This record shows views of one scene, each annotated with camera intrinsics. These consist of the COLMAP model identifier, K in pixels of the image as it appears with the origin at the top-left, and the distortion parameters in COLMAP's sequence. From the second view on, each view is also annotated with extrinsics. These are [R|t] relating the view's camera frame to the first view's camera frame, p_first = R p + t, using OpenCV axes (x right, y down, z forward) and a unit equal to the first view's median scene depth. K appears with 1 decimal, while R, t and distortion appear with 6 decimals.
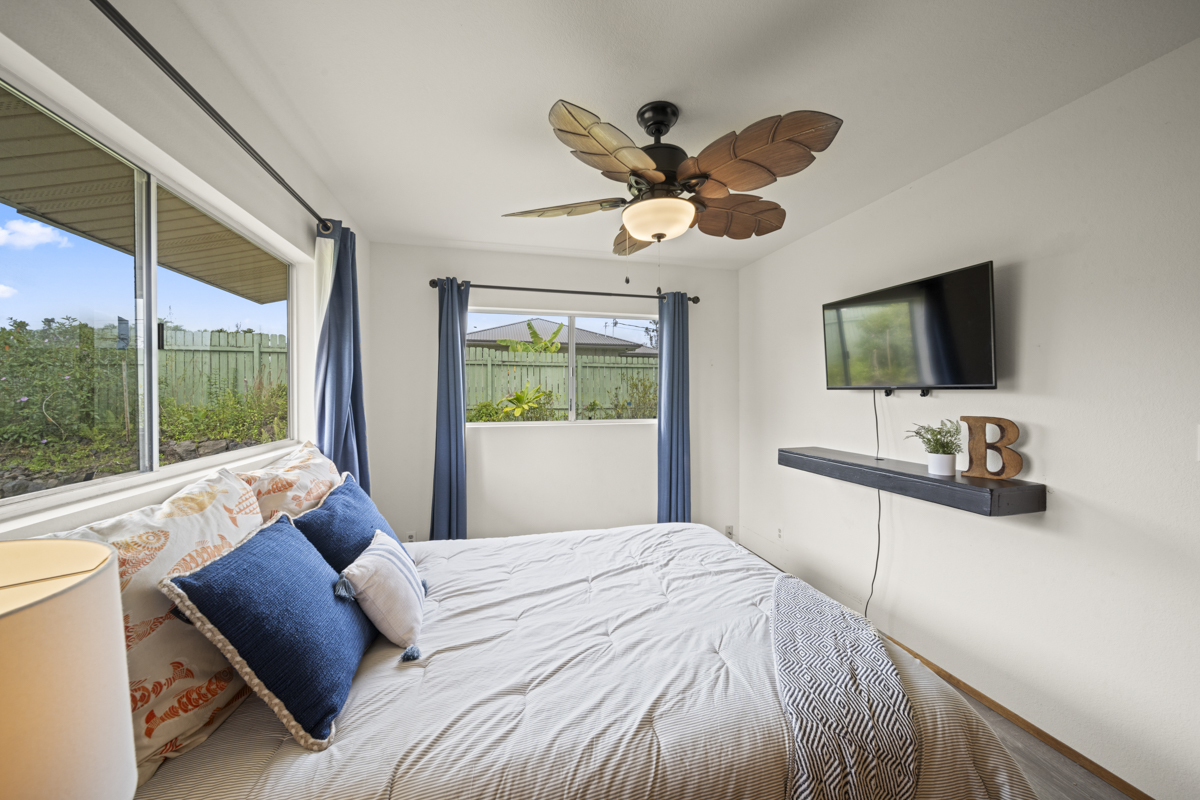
lens RADIAL K [[420.7, 0, 599.9], [0, 420.7, 397.0], [0, 0, 1]] dist [-0.000585, -0.001245]
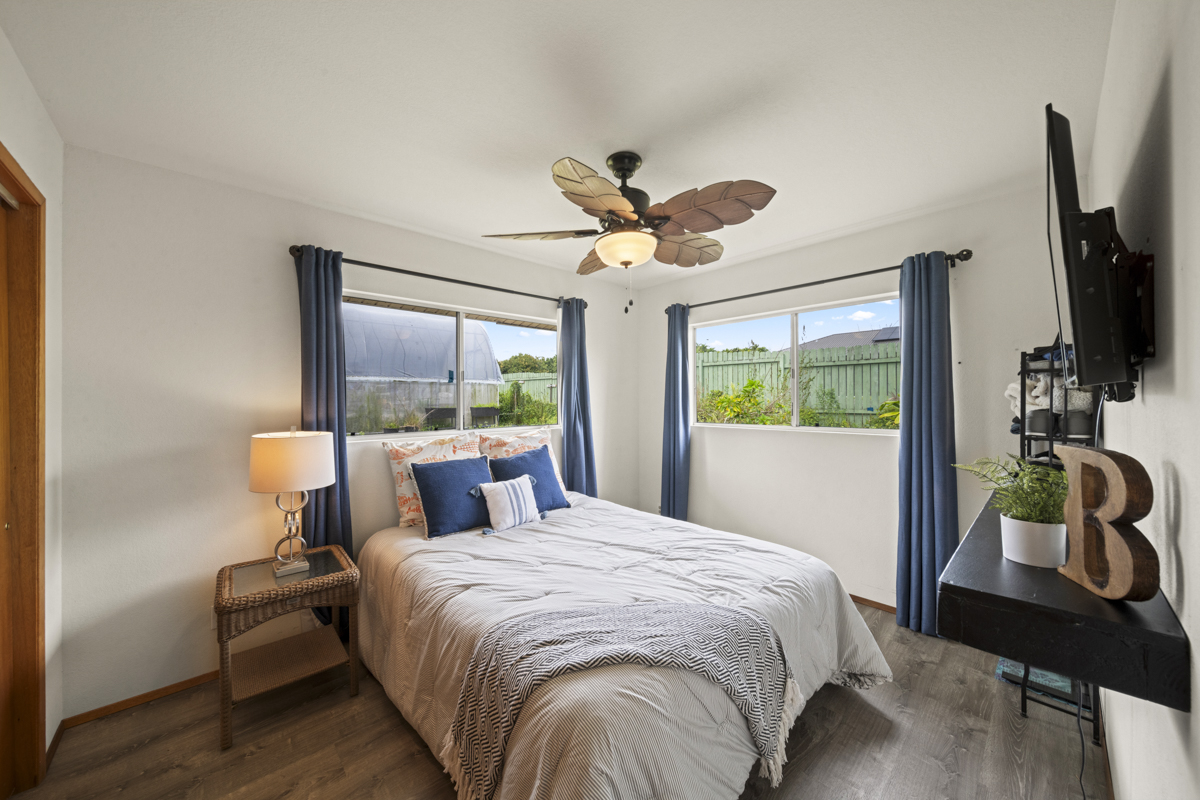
lens RADIAL K [[420.7, 0, 598.9], [0, 420.7, 398.6], [0, 0, 1]] dist [-0.000585, -0.001245]
pose [[0.487998, -0.002334, -0.872842, 1.034890], [-0.000738, 0.999995, -0.003087, -0.002935], [0.872844, 0.002150, 0.487994, 0.338708]]
